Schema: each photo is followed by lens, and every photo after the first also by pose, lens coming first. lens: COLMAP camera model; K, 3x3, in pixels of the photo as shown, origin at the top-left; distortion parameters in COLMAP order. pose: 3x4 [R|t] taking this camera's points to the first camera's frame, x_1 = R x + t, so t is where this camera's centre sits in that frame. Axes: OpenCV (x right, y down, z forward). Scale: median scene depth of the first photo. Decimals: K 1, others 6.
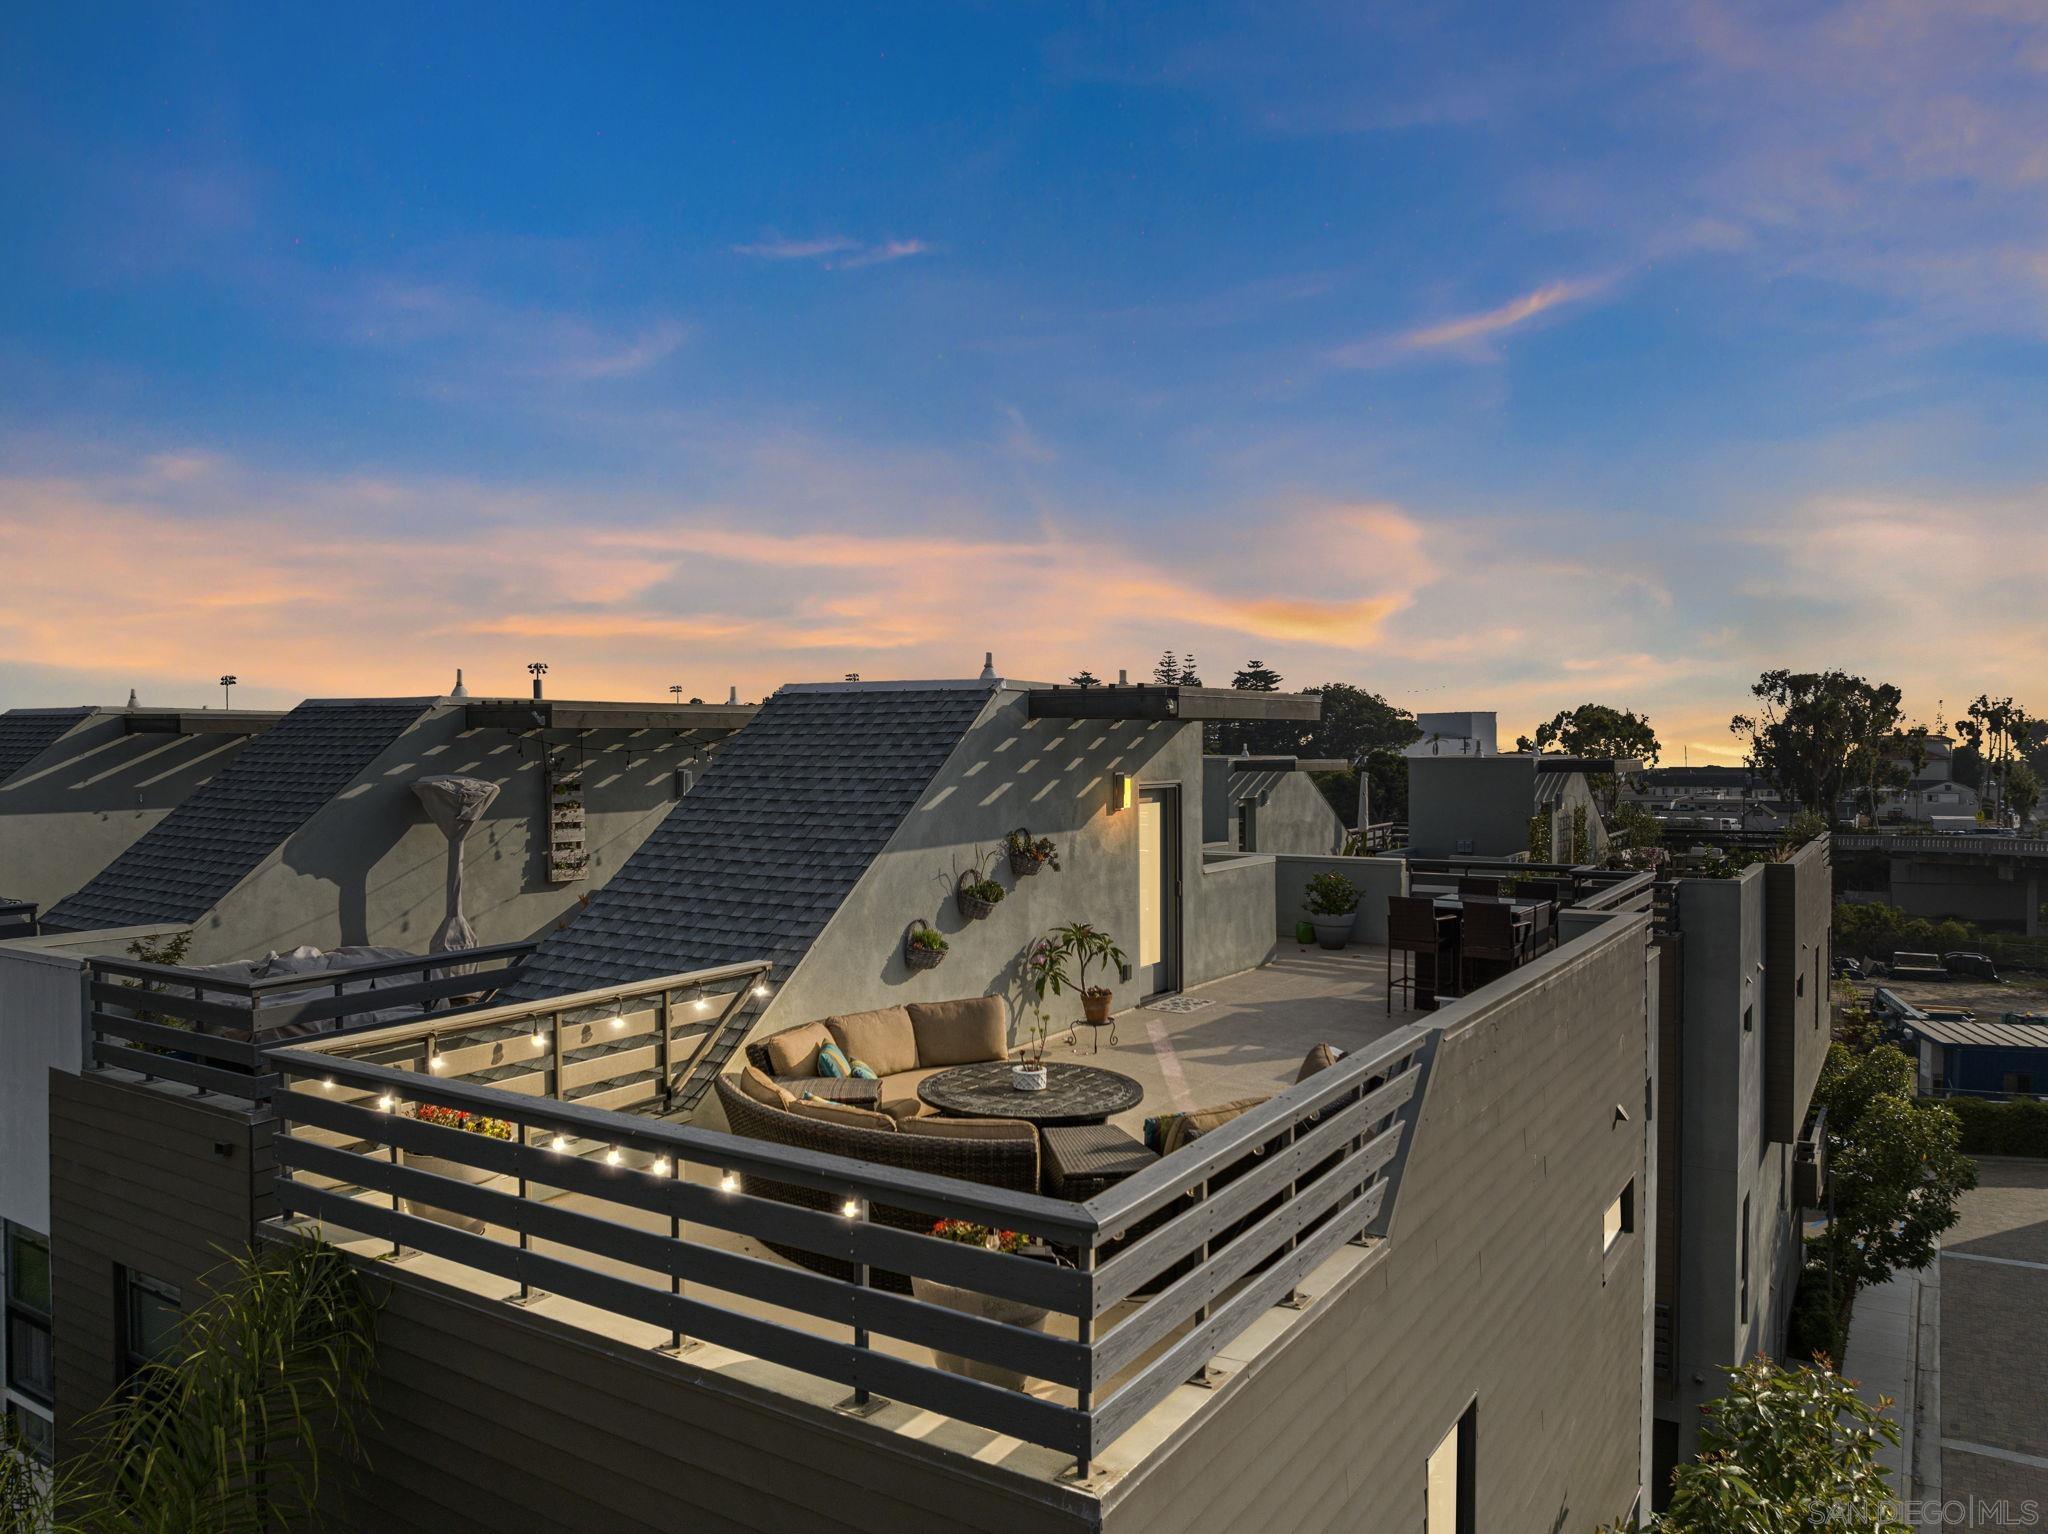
lens RADIAL K [[1413.3, 0, 1024.0], [0, 1413.3, 767.0], [0, 0, 1]] dist [-0.041321, 0.000839]
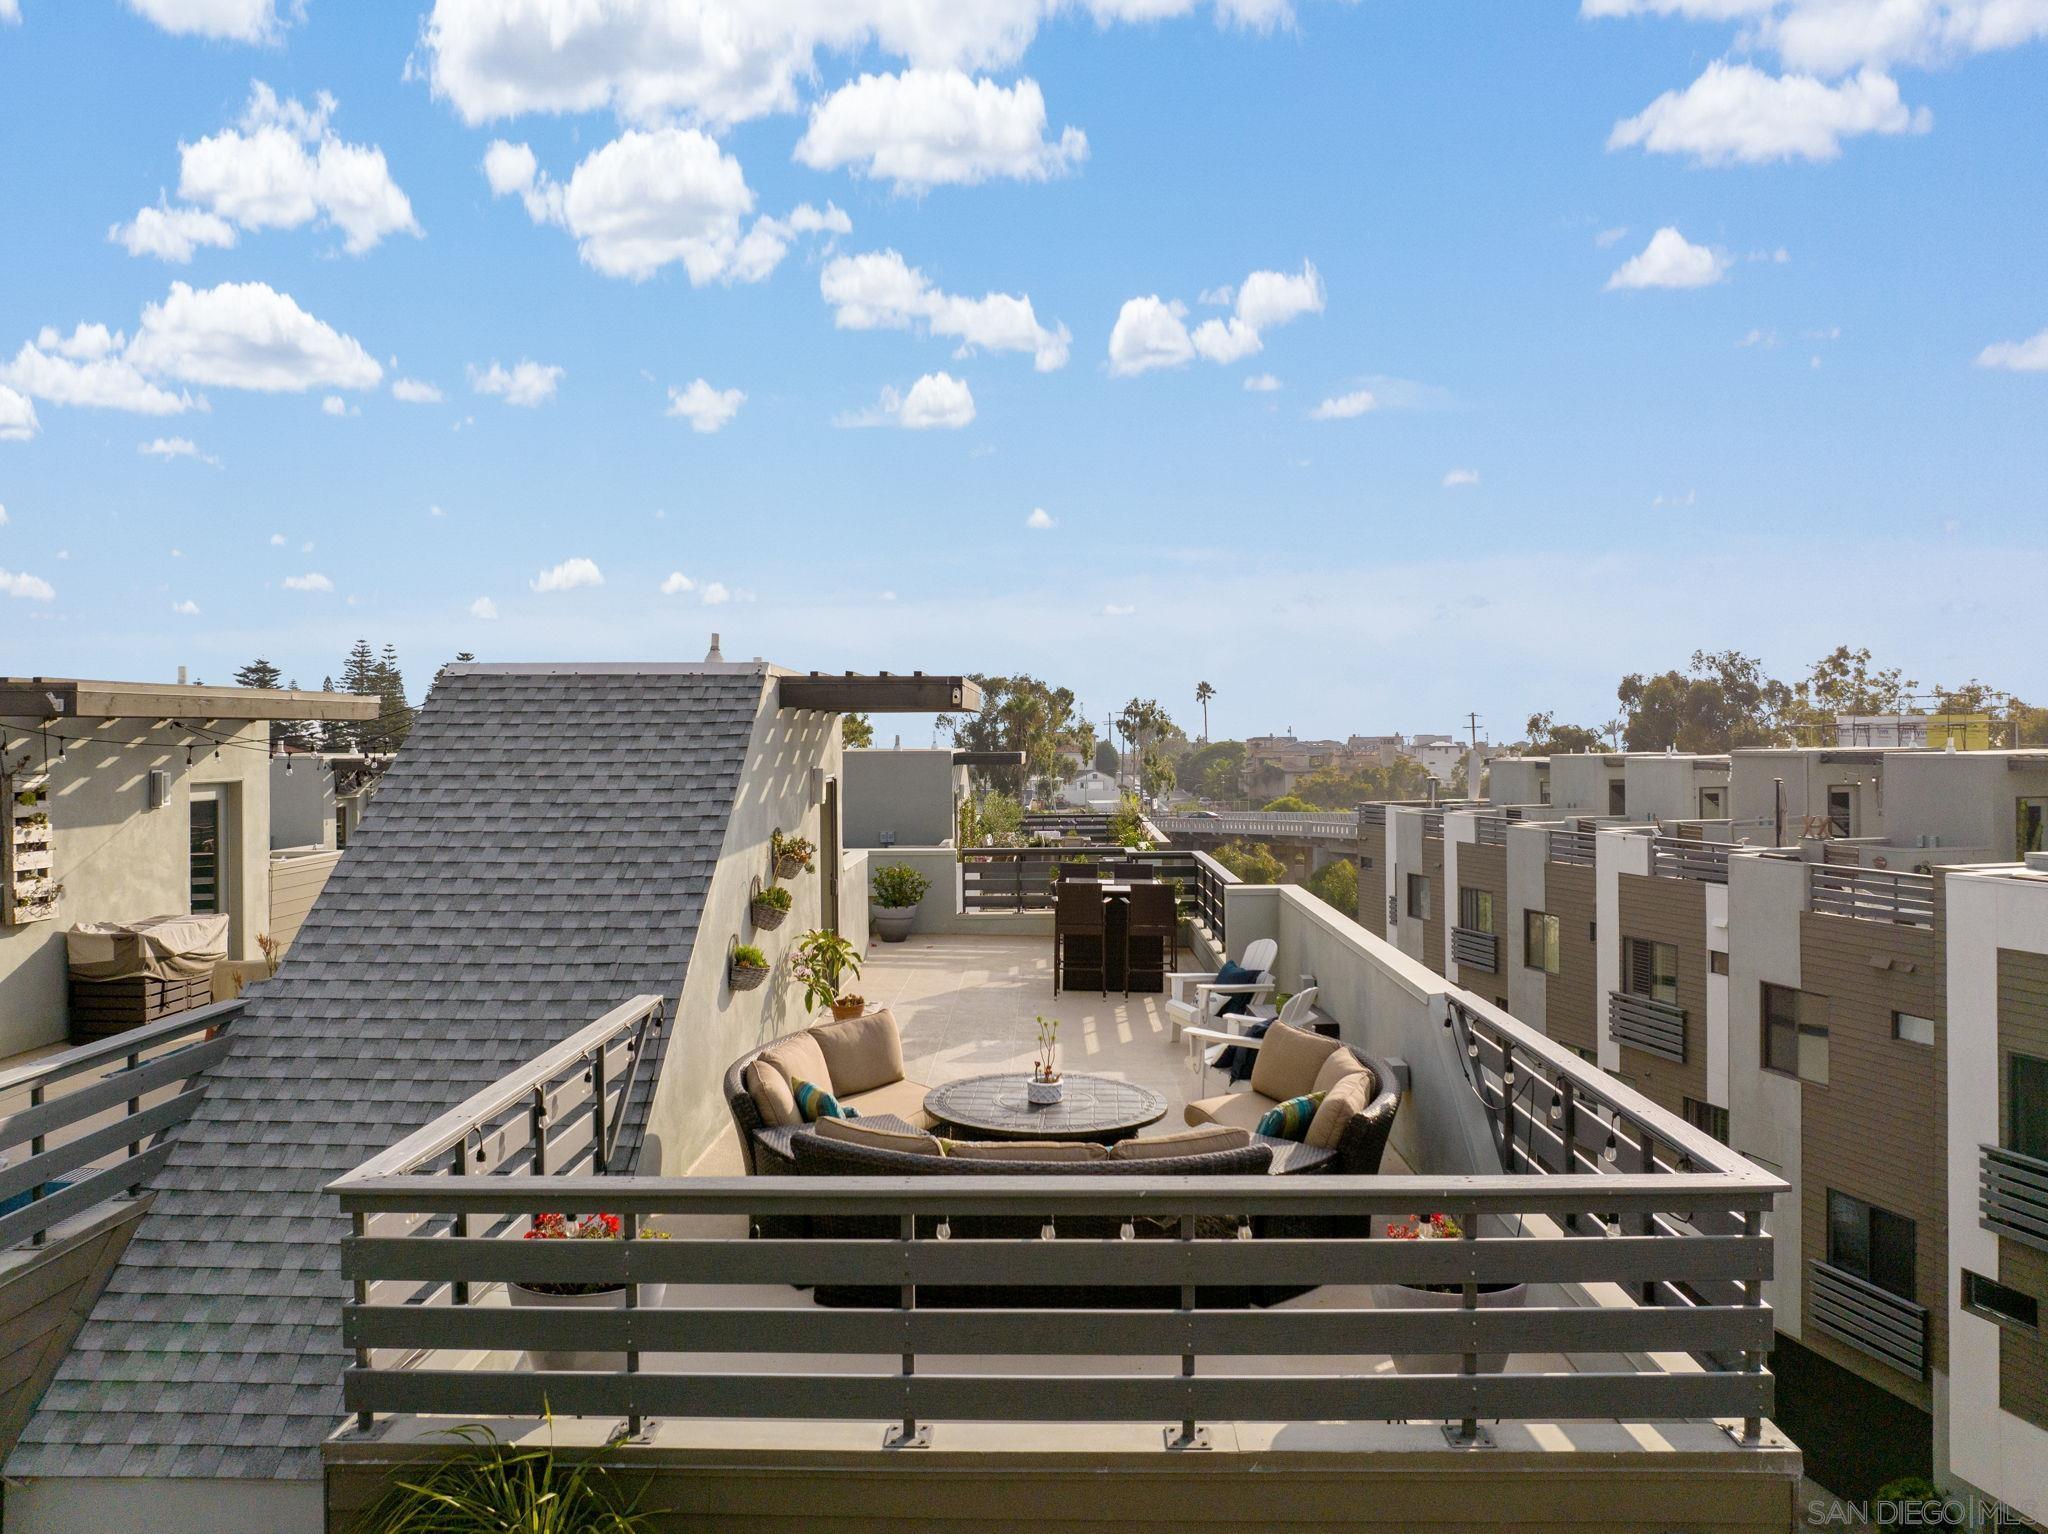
lens RADIAL K [[1413.3, 0, 1024.0], [0, 1413.3, 767.0], [0, 0, 1]] dist [-0.041321, 0.000839]
pose [[0.857326, -0.010956, 0.514657, -0.253148], [0.009615, 0.999940, 0.005270, 0.000549], [-0.514684, 0.000430, 0.857380, 0.107180]]
